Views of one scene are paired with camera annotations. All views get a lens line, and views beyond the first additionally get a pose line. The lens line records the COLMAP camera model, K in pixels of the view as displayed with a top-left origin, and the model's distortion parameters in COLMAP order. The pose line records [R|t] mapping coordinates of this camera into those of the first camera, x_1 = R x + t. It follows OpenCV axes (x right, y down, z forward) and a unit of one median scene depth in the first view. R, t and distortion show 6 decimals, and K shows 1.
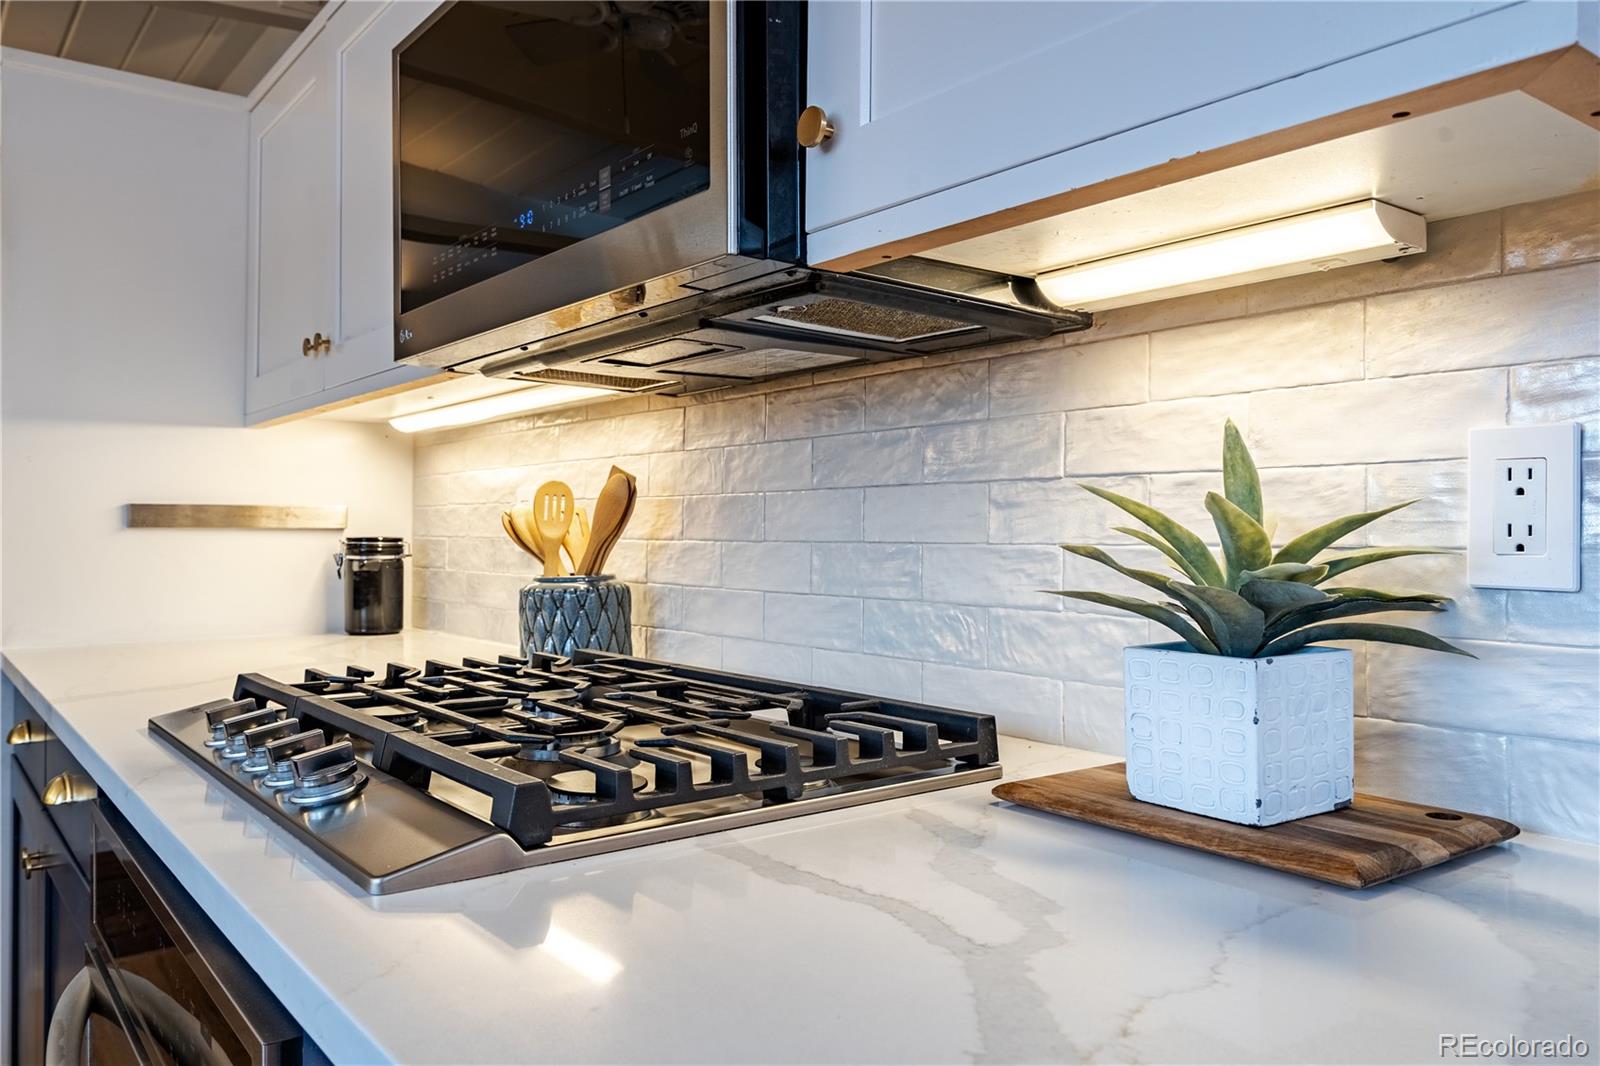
lens RADIAL K [[1196.7, 0, 795.4], [0, 1196.7, 517.8], [0, 0, 1]] dist [0.024277, -0.001240]
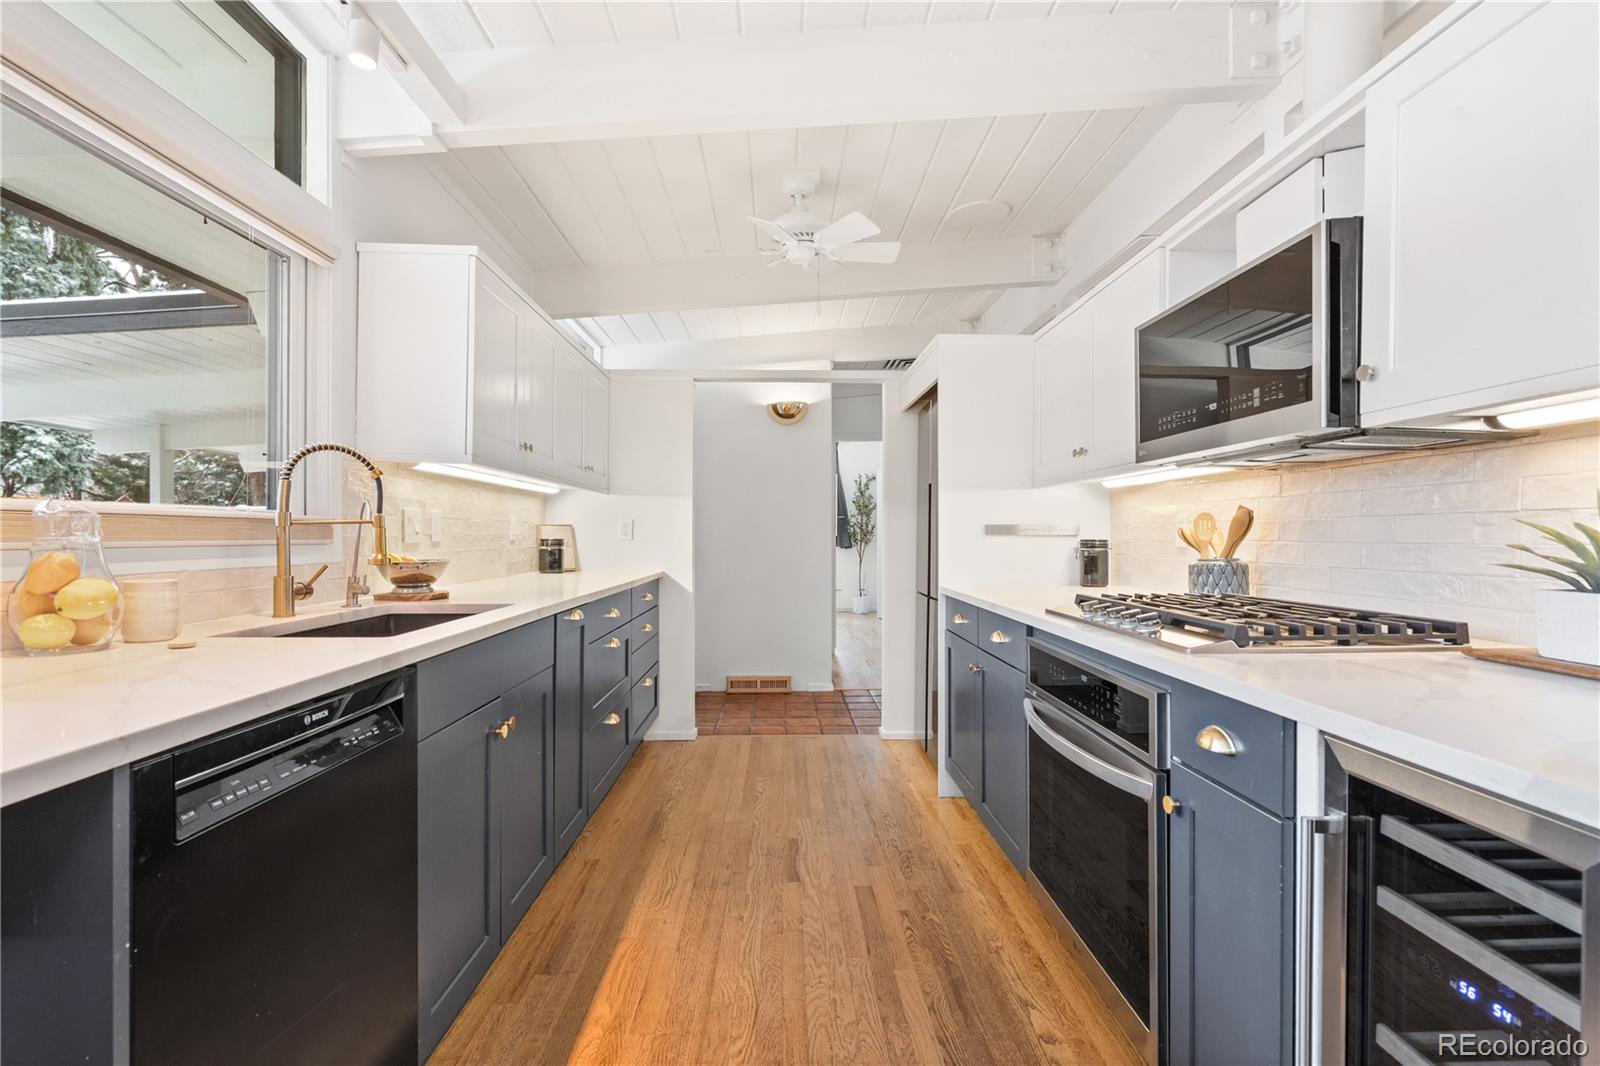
lens RADIAL K [[750.9, 0, 791.7], [0, 750.9, 541.9], [0, 0, 1]] dist [-0.006850, 0.003997]
pose [[0.806579, 0.005010, -0.591105, -0.016851], [0.006390, 0.999832, 0.017193, -0.010552], [0.591092, -0.017645, 0.806411, -0.686454]]
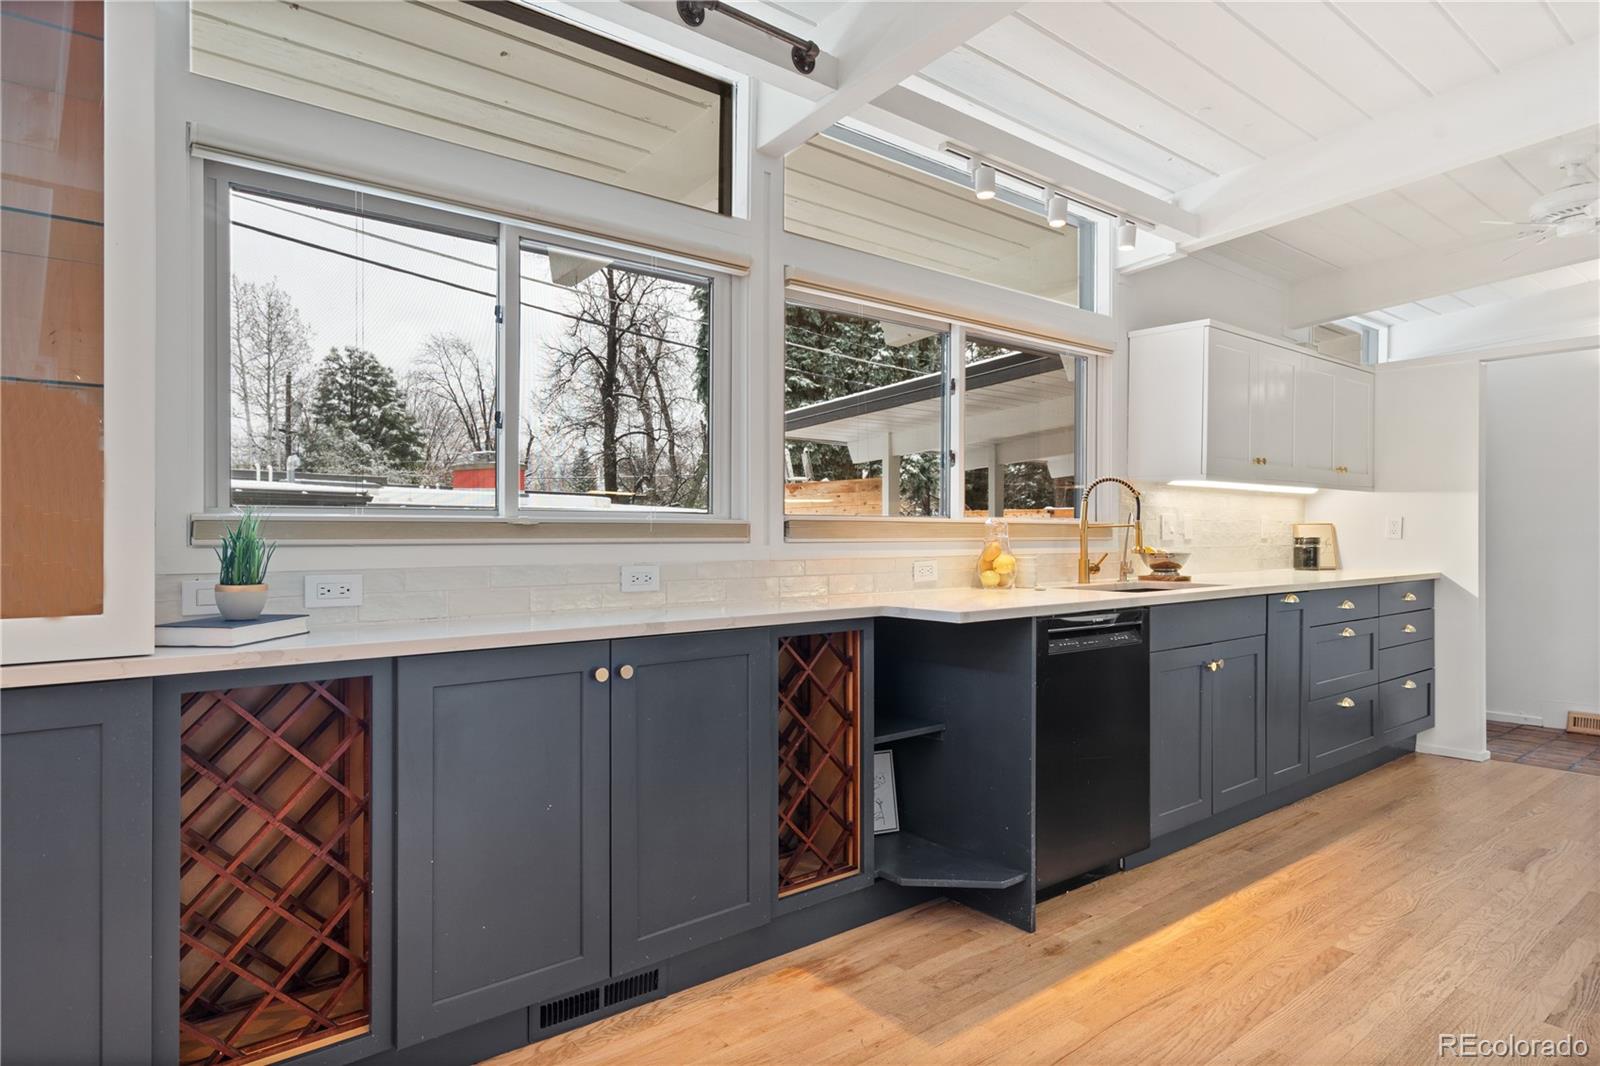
lens RADIAL K [[920.8, 0, 792.5], [0, 920.8, 534.1], [0, 0, 1]] dist [0.004236, 0.003110]
pose [[0.038723, -0.001049, -0.999249, 1.272144], [0.012665, 0.999920, -0.000559, -0.015981], [0.999170, -0.012634, 0.038734, -1.154570]]
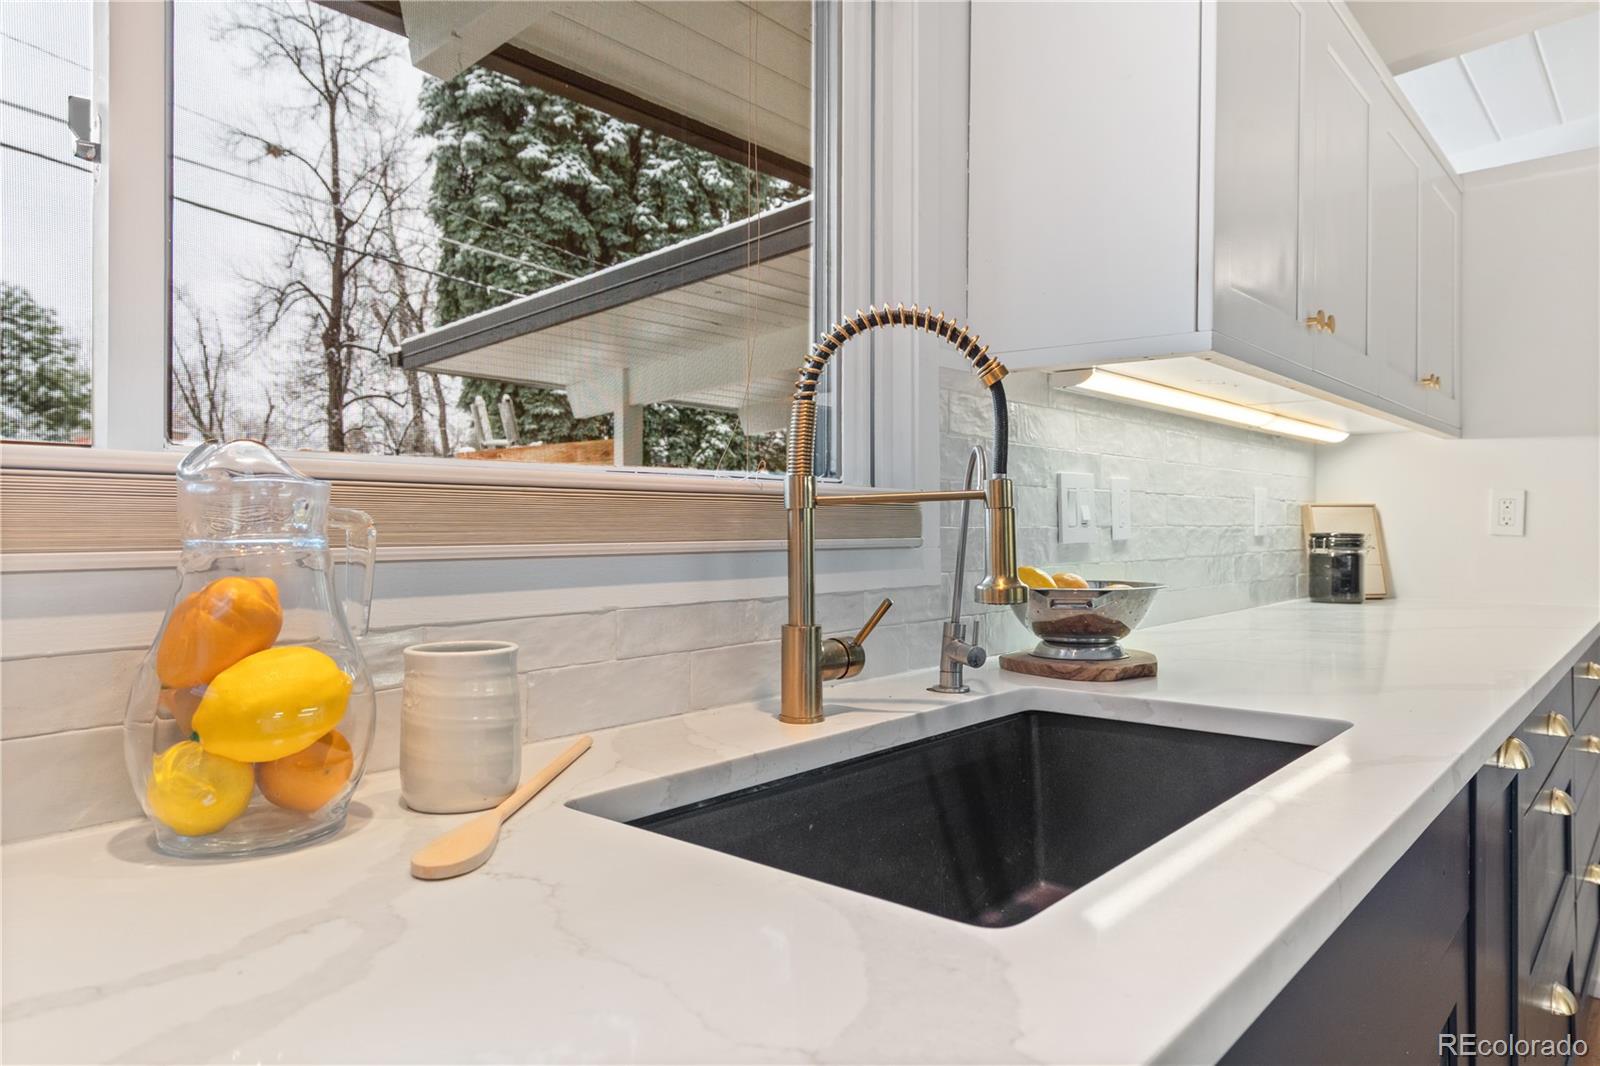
lens RADIAL K [[1031.6, 0, 790.3], [0, 1031.6, 510.6], [0, 0, 1]] dist [-0.006777, -0.001166]
pose [[0.200034, -0.016801, -0.979645, -0.837826], [0.014401, 0.999795, -0.014206, -0.008189], [0.979683, -0.011266, 0.200235, -0.272988]]
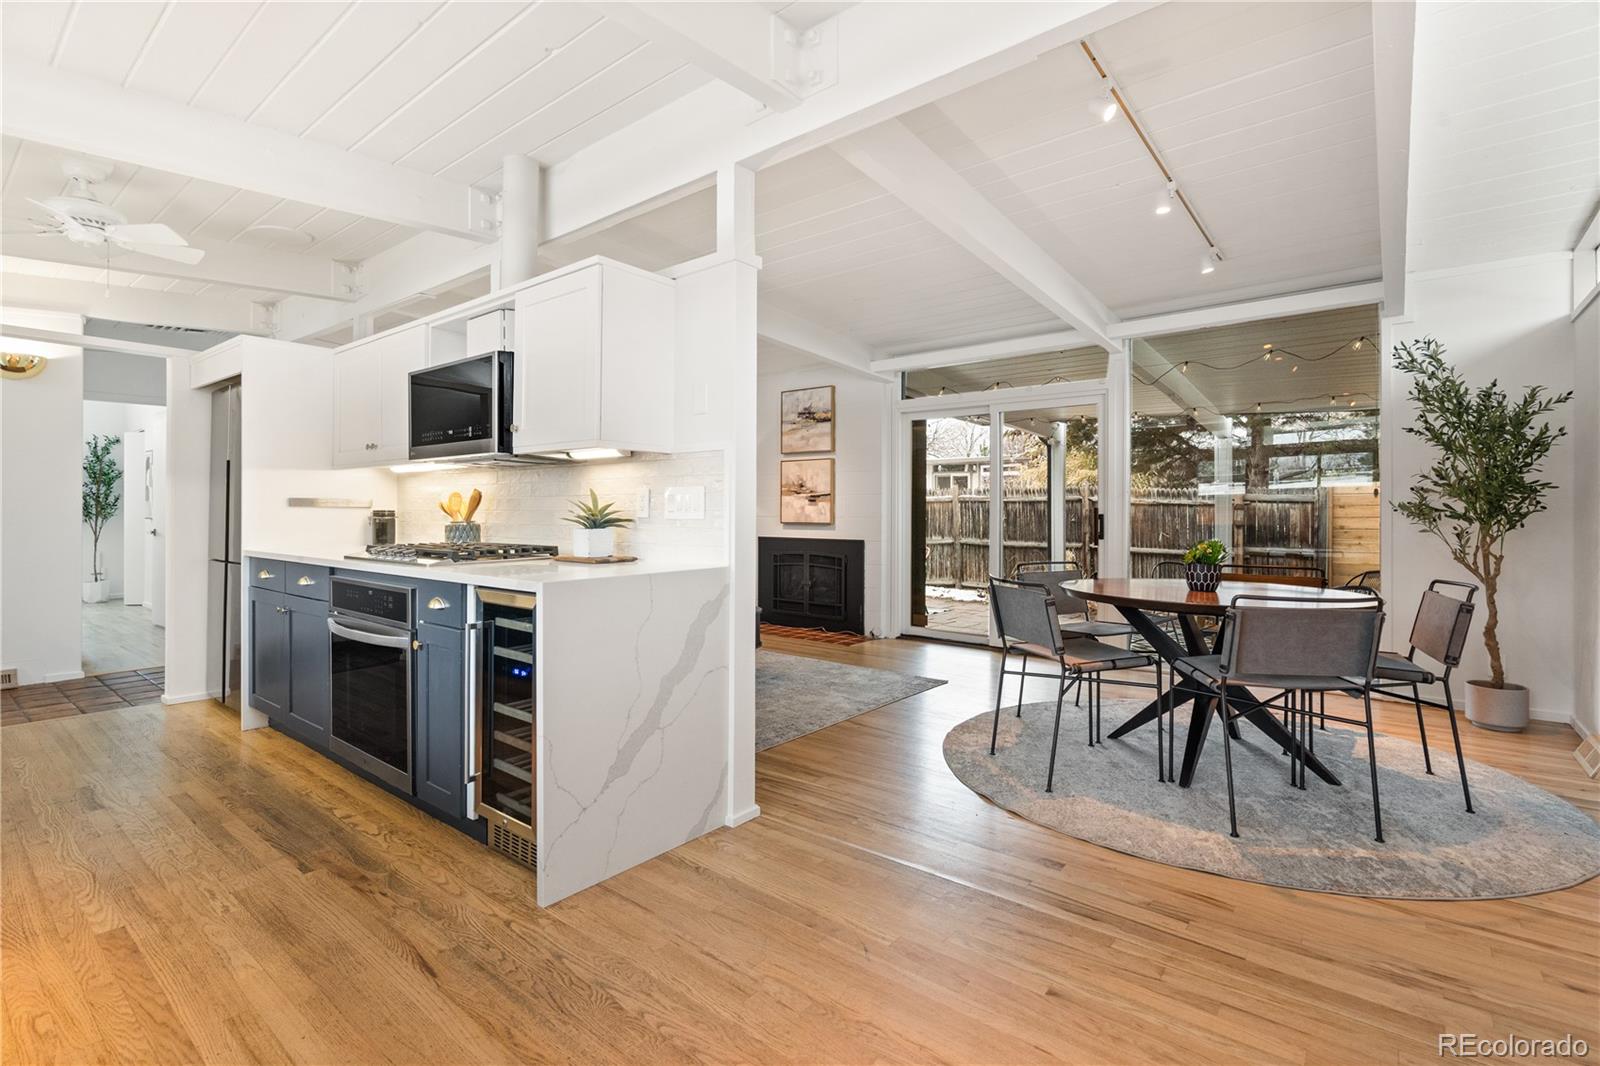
lens RADIAL K [[750.9, 0, 797.6], [0, 750.9, 509.5], [0, 0, 1]] dist [-0.006850, 0.003997]
pose [[0.971323, 0.003339, 0.237741, 0.321521], [-0.005010, 0.999967, 0.006425, -0.003139], [-0.237711, -0.007432, 0.971307, -1.779610]]
